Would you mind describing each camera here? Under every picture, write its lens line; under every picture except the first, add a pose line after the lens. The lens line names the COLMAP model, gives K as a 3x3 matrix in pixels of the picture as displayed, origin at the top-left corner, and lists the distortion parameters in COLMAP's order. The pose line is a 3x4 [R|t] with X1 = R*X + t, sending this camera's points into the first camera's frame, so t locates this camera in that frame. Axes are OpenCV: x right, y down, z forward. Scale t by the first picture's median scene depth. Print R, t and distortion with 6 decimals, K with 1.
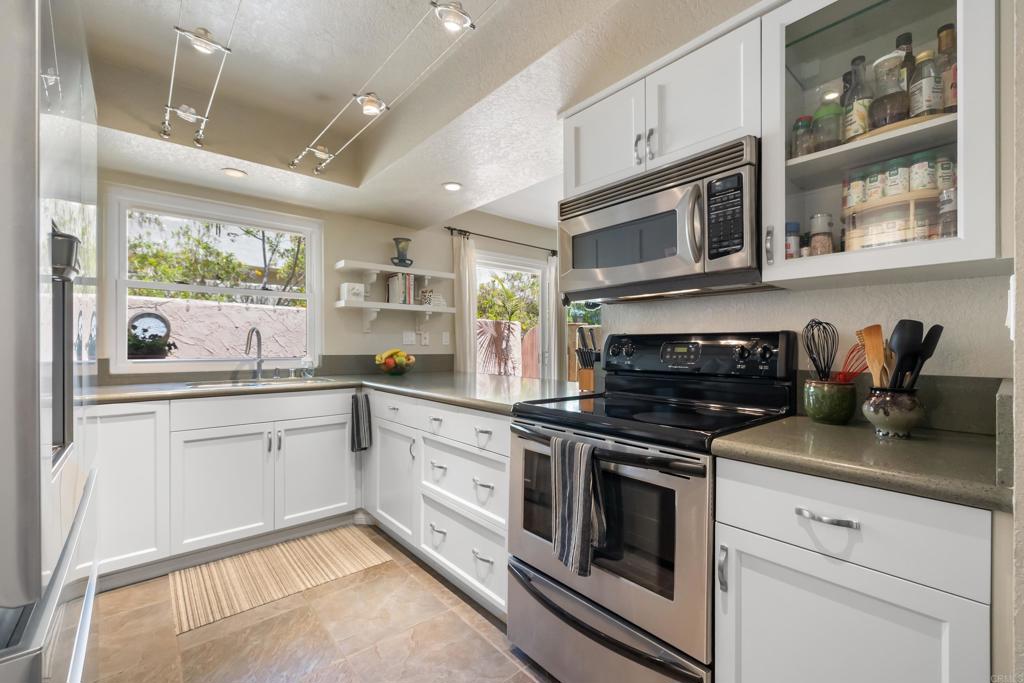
lens RADIAL K [[430.1, 0, 514.4], [0, 430.1, 338.7], [0, 0, 1]] dist [0.000817, -0.000439]
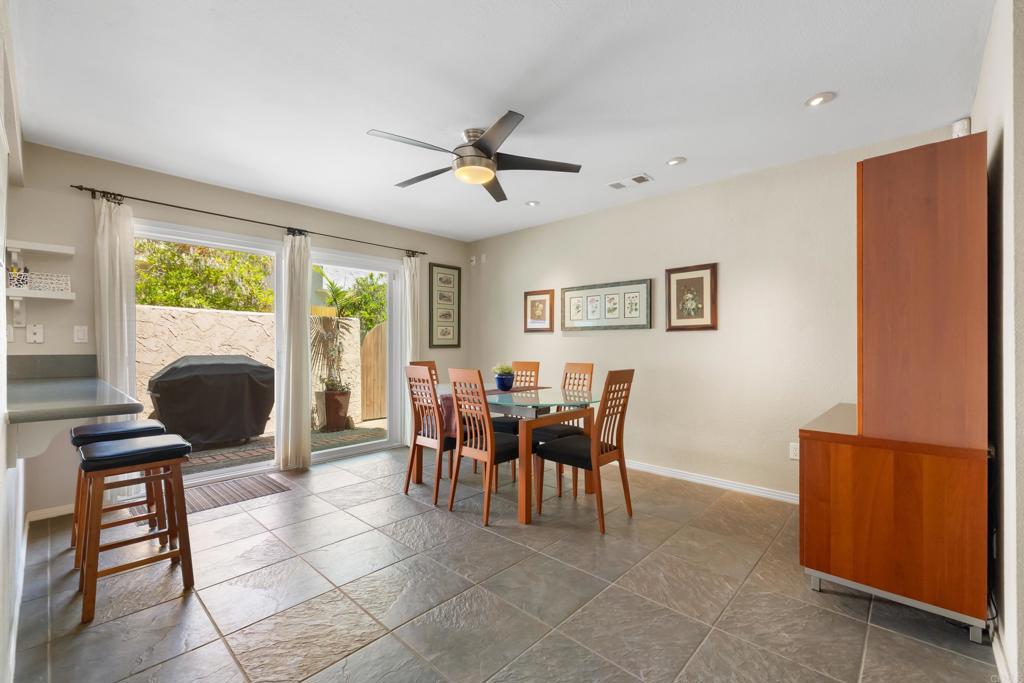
lens RADIAL K [[430.1, 0, 518.0], [0, 430.1, 339.1], [0, 0, 1]] dist [0.000817, -0.000439]
pose [[0.992974, 0.001087, 0.118332, 0.838984], [-0.001009, 0.999999, -0.000716, 0.013369], [-0.118332, 0.000592, 0.992974, 0.256226]]
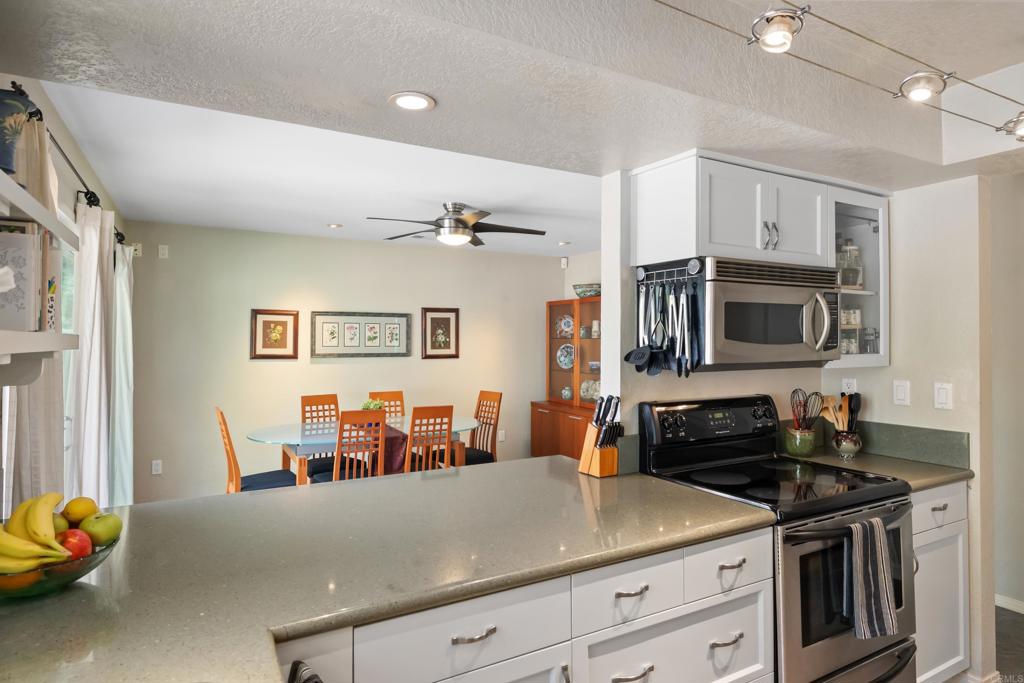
lens RADIAL K [[559.6, 0, 508.9], [0, 559.6, 332.8], [0, 0, 1]] dist [0.001427, 0.000429]
pose [[0.208923, 0.011948, 0.977859, -0.787339], [-0.014360, 0.999855, -0.009149, -0.116031], [-0.977827, -0.012131, 0.209064, 0.866391]]
